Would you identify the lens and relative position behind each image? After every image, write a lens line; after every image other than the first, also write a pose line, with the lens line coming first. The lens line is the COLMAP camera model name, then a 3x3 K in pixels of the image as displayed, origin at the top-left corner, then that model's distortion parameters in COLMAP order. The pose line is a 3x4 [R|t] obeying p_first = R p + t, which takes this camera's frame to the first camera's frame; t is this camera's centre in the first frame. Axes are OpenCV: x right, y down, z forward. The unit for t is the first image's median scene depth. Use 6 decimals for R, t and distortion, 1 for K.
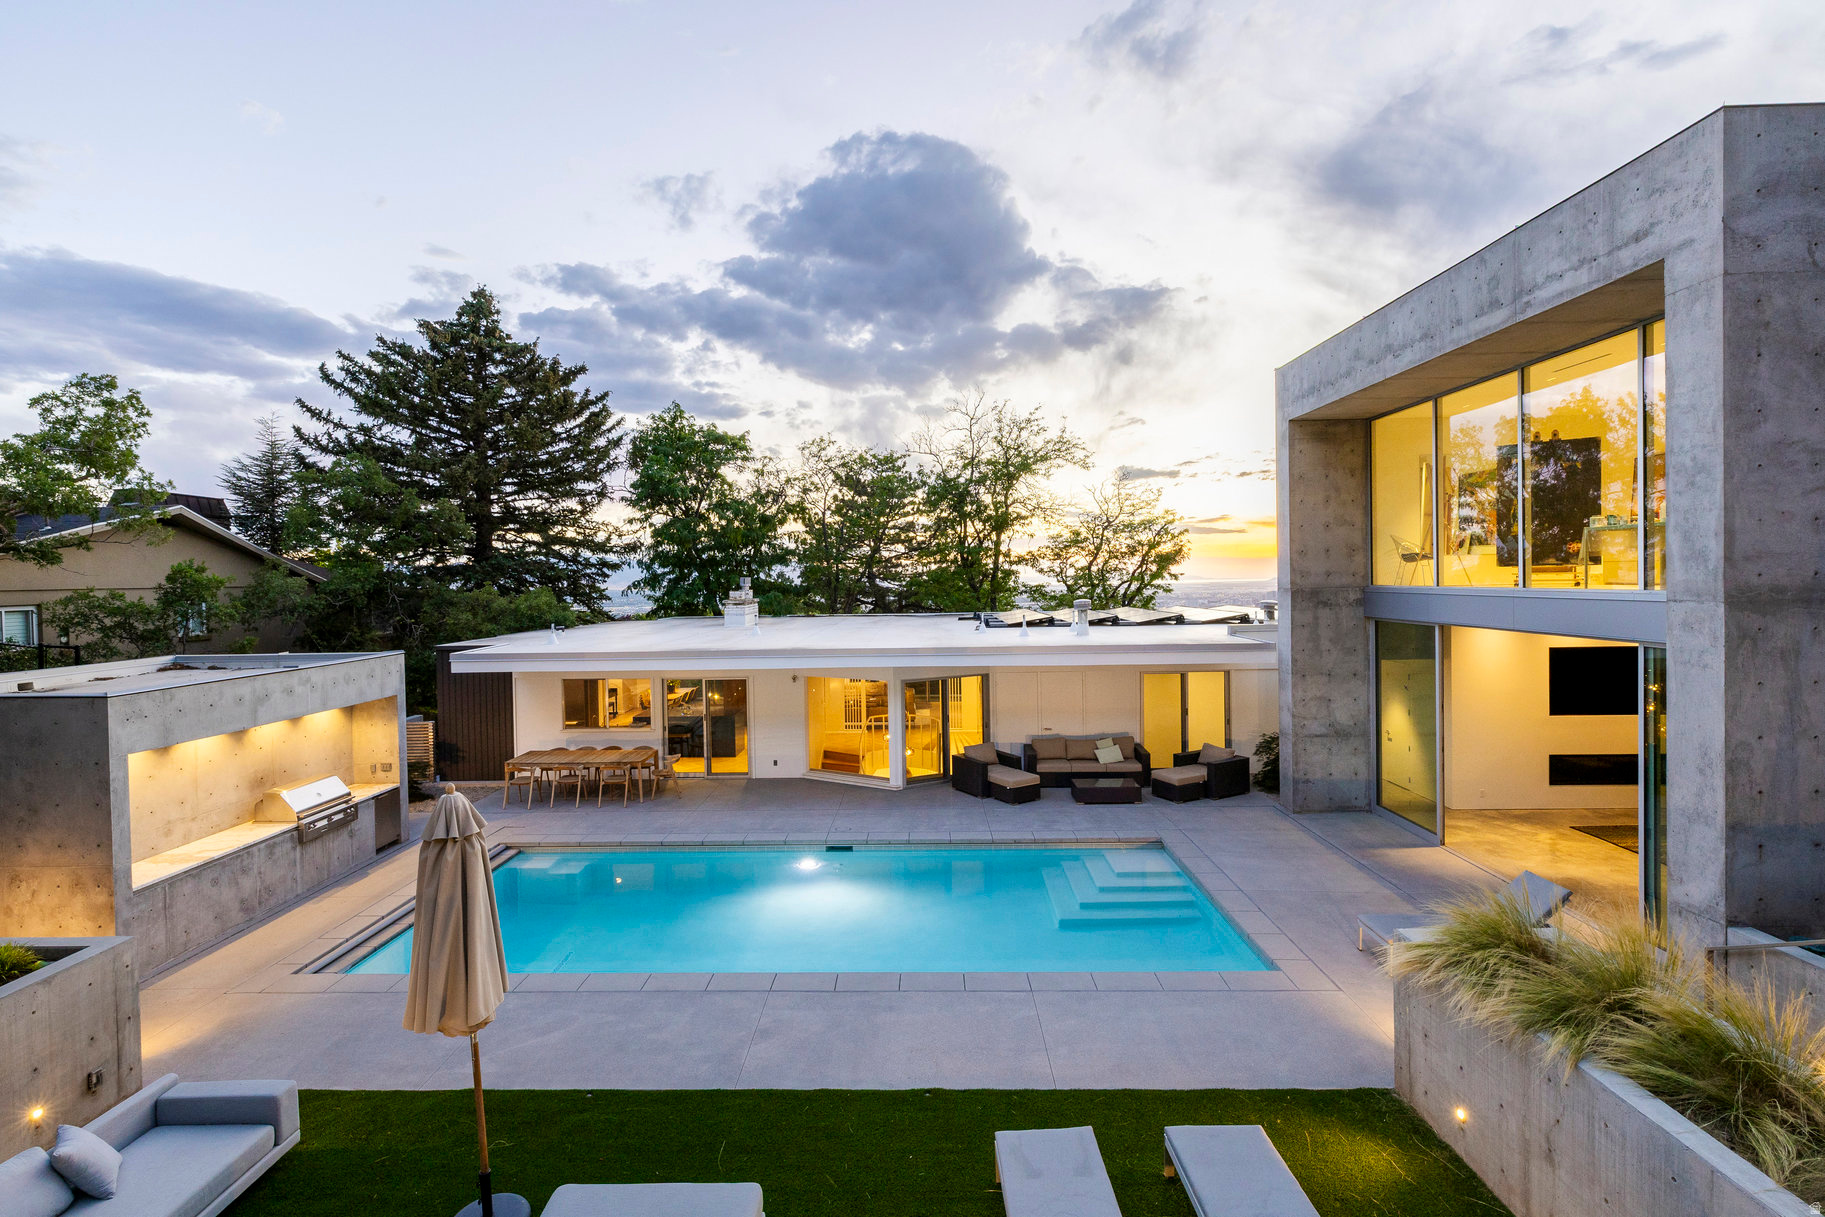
lens RADIAL K [[846.0, 0, 910.9], [0, 846.0, 605.3], [0, 0, 1]] dist [0.002344, 0.000432]
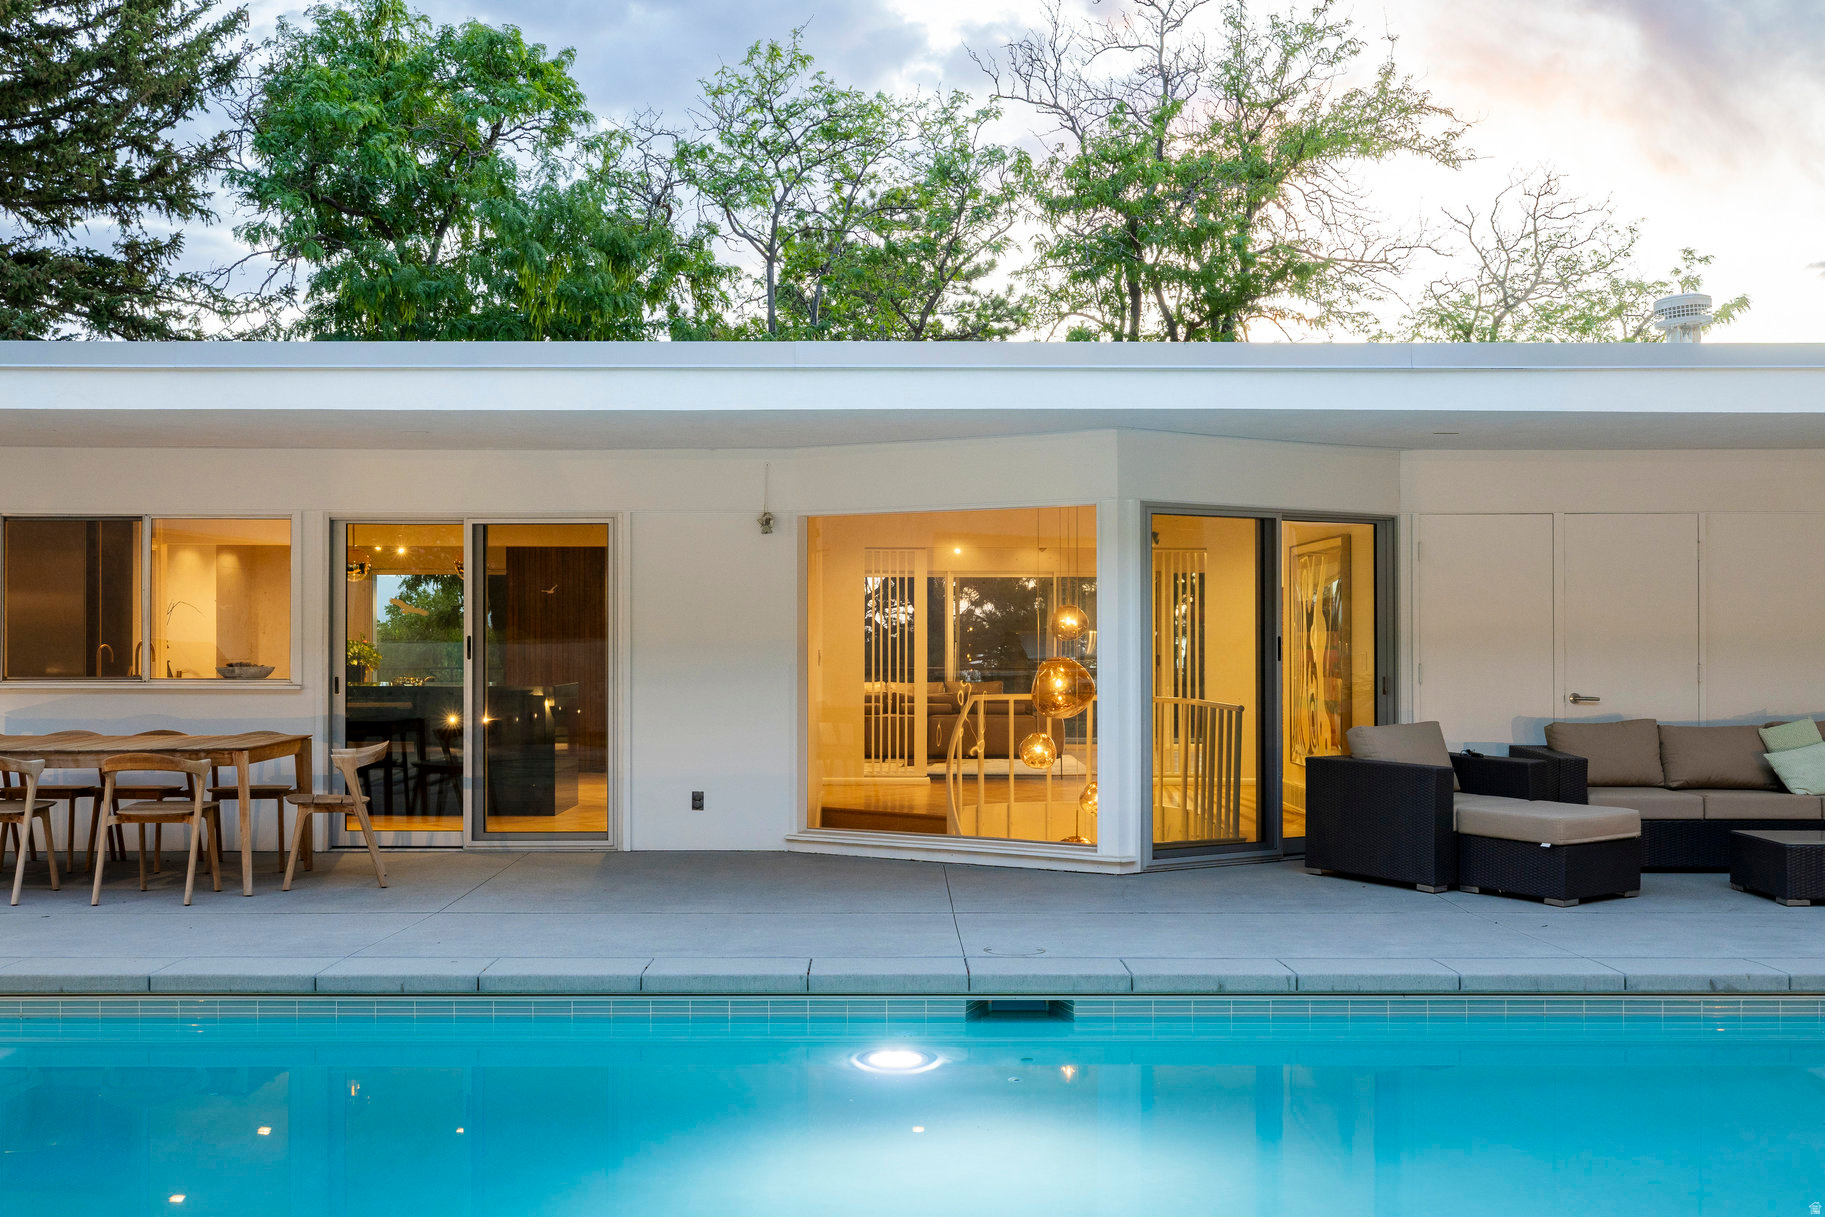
lens RADIAL K [[1834.5, 0, 913.0], [0, 1834.5, 619.3], [0, 0, 1]] dist [0.020260, 0.000000]
pose [[0.999779, 0.011607, 0.017549, -0.127735], [-0.011069, 0.999475, -0.030448, 0.187901], [-0.017893, 0.030247, 0.999382, 0.449006]]
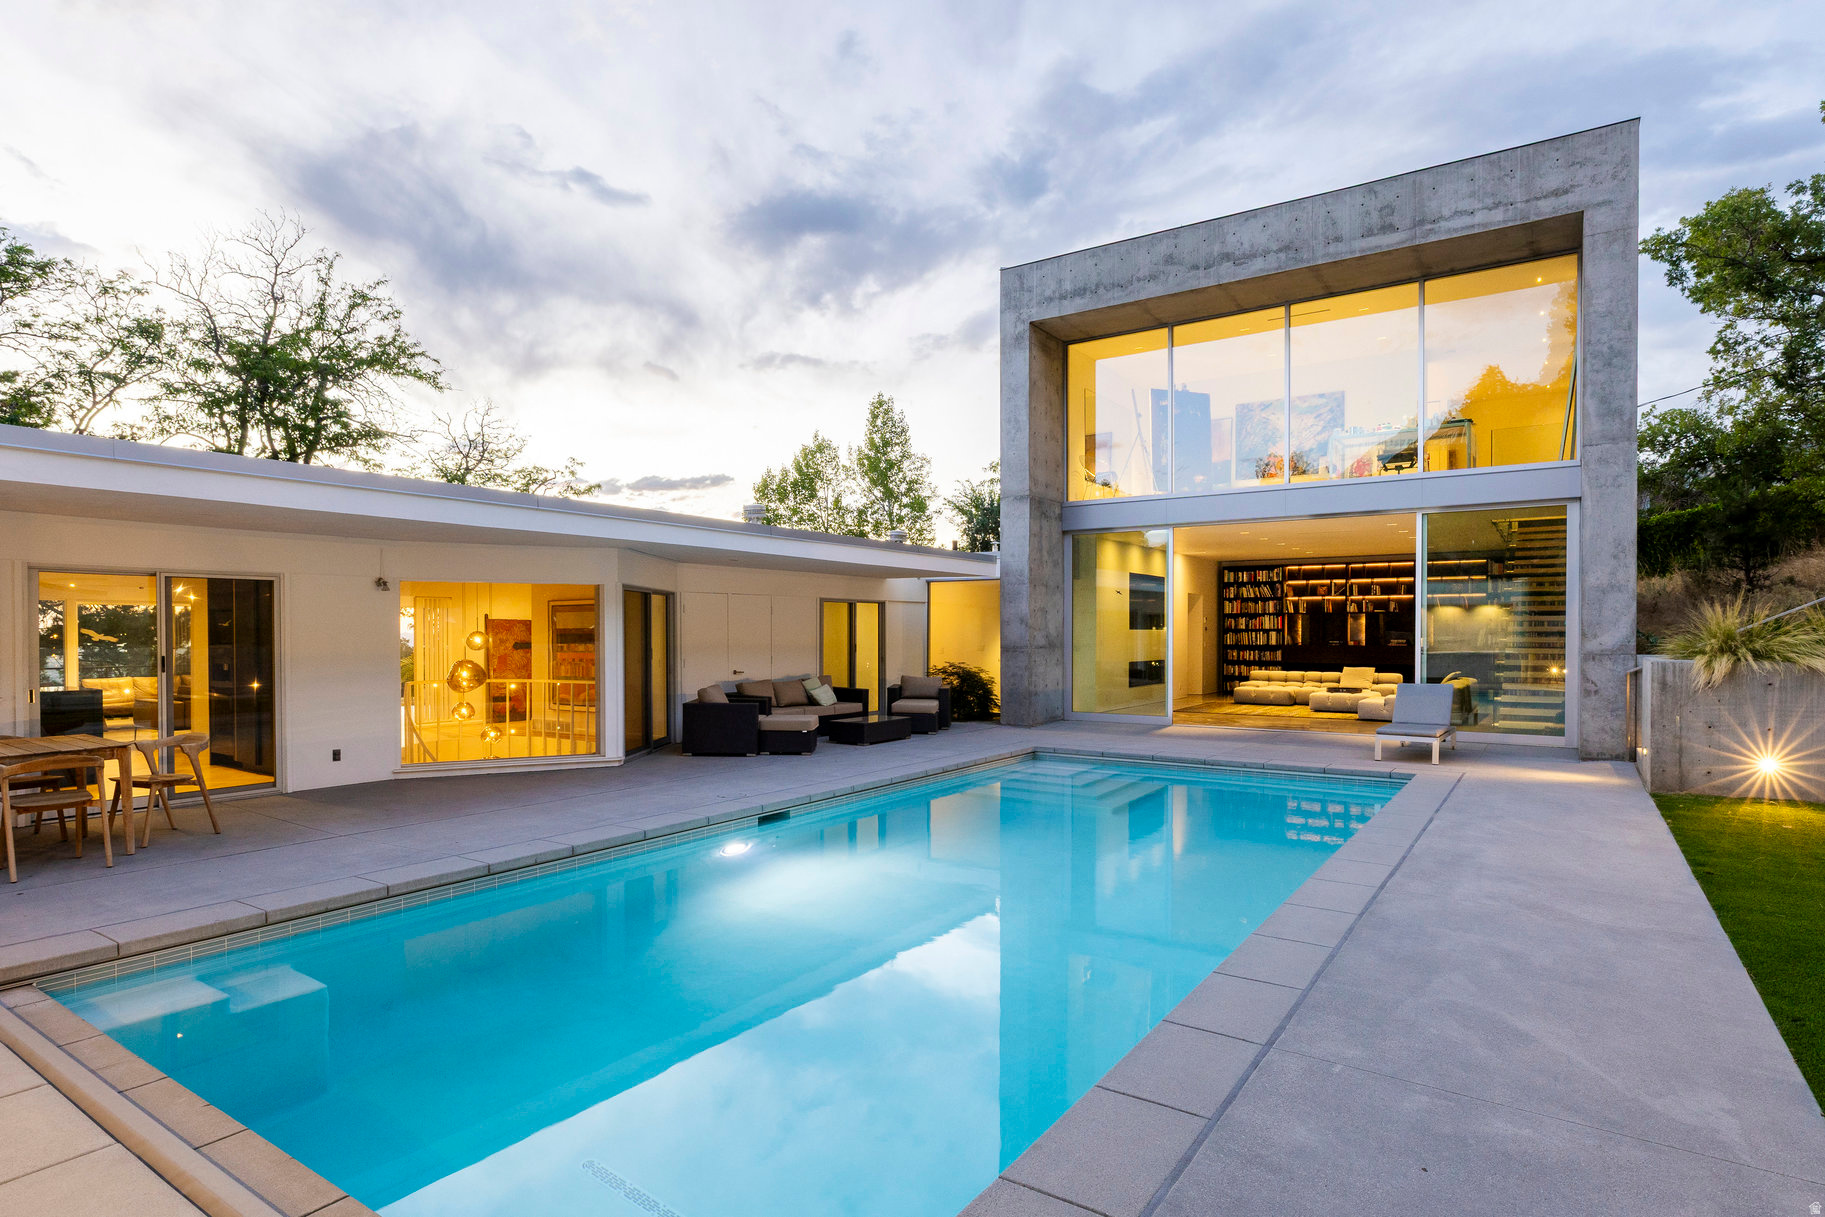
lens RADIAL K [[935.3, 0, 923.6], [0, 935.3, 637.6], [0, 0, 1]] dist [-0.006466, 0.000698]
pose [[0.559729, 0.005419, 0.828658, -0.561931], [0.013749, 0.999780, -0.015825, 0.175929], [-0.828562, 0.020251, 0.559531, 0.555009]]
